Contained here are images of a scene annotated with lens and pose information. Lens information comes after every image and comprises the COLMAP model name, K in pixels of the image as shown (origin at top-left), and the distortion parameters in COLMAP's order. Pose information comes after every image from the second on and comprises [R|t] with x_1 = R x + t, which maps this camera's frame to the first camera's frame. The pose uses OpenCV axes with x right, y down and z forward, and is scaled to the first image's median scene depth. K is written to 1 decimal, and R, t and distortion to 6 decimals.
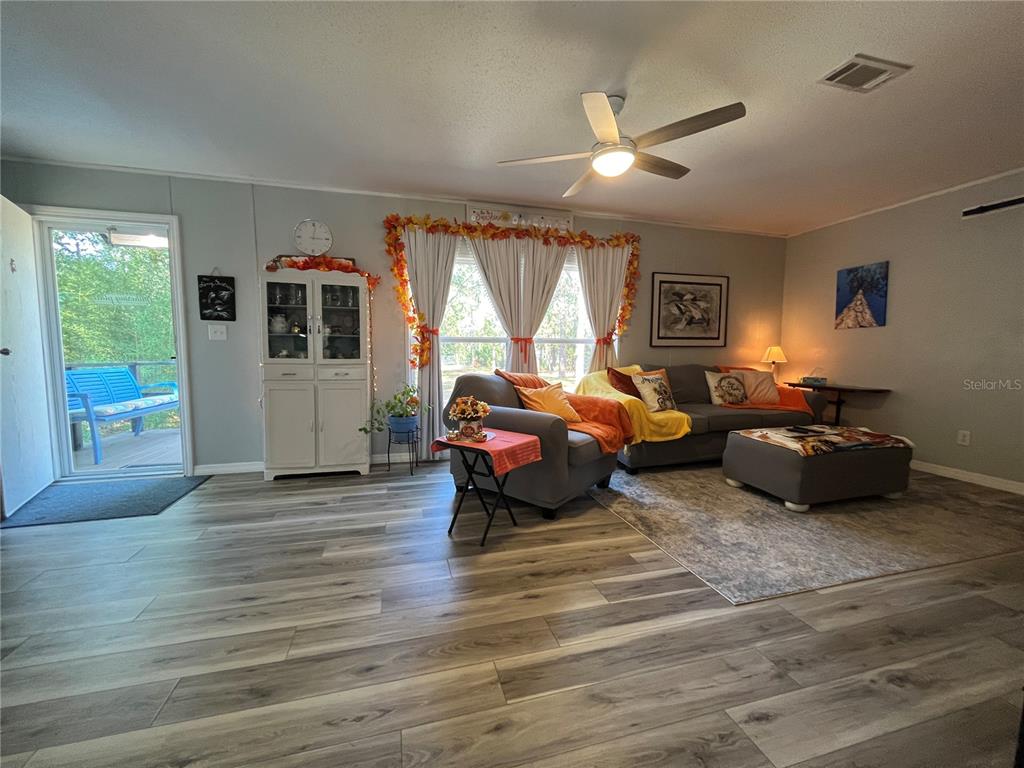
lens RADIAL K [[412.8, 0, 512.2], [0, 412.8, 384.8], [0, 0, 1]] dist [-0.003927, 0.000373]
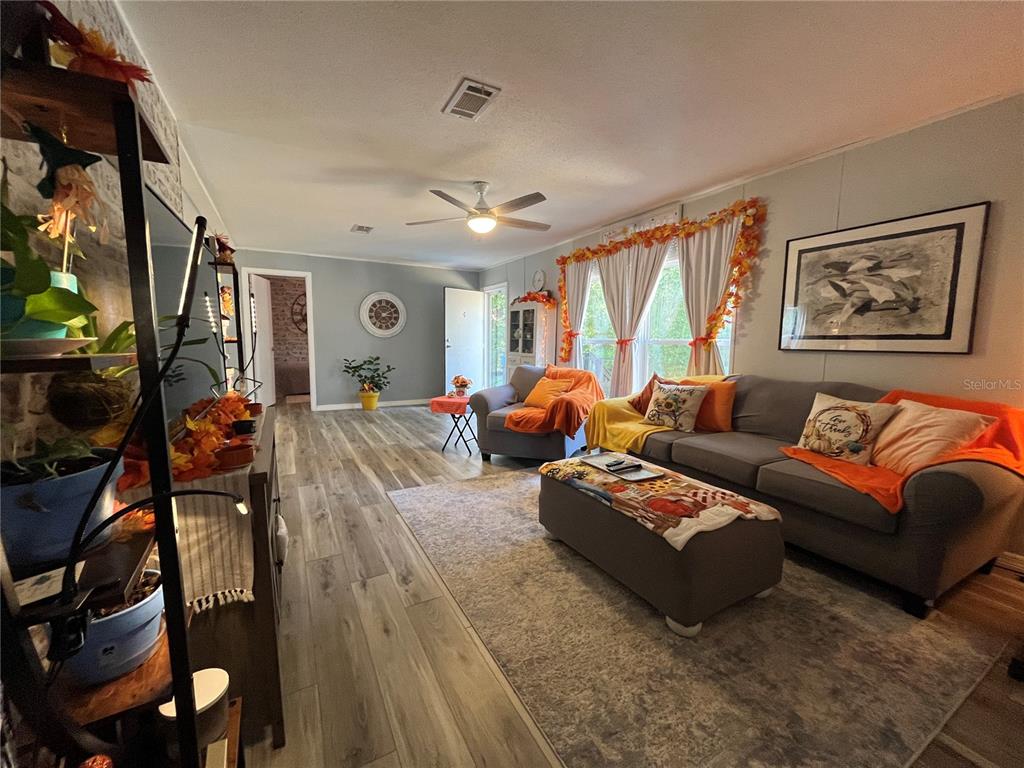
lens RADIAL K [[412.8, 0, 507.8], [0, 412.8, 384.7], [0, 0, 1]] dist [-0.003927, 0.000373]
pose [[0.221640, 0.104993, -0.969460, 1.189381], [-0.087353, 0.992327, 0.087499, -0.073599], [0.971208, 0.065292, 0.229111, 0.535468]]
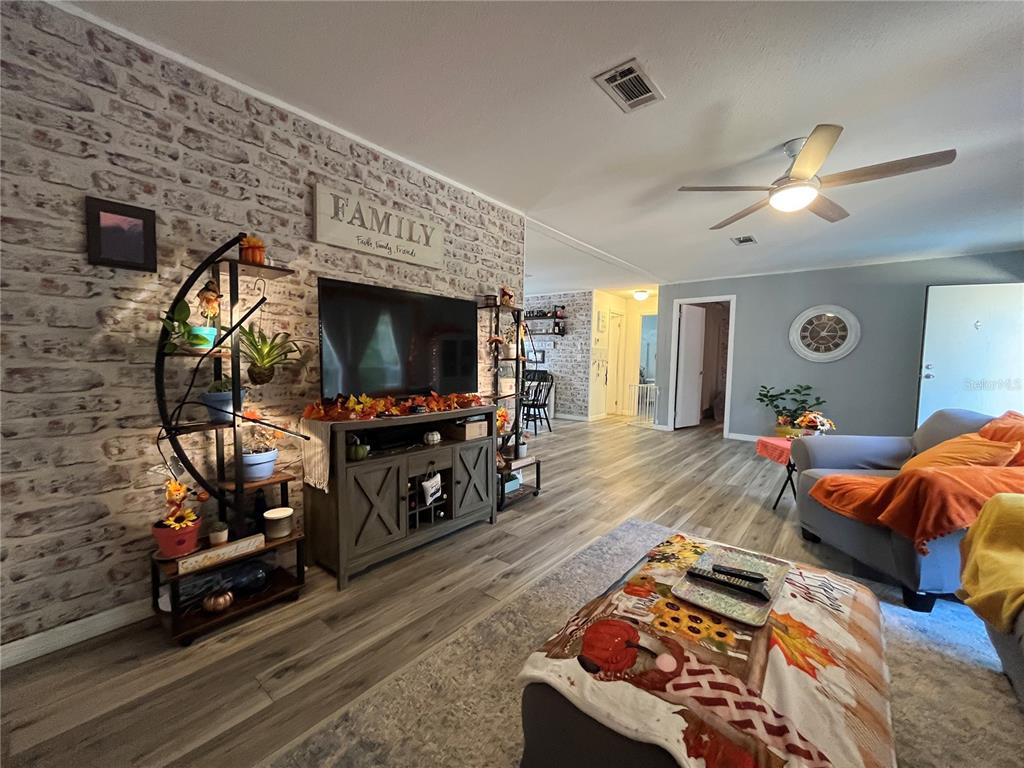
lens RADIAL K [[412.8, 0, 512.2], [0, 412.8, 385.7], [0, 0, 1]] dist [-0.003927, 0.000373]
pose [[-0.821657, 0.017801, -0.569705, 0.970818], [-0.066473, 0.989699, 0.126794, -0.105747], [0.566094, 0.142051, -0.812010, 1.028019]]
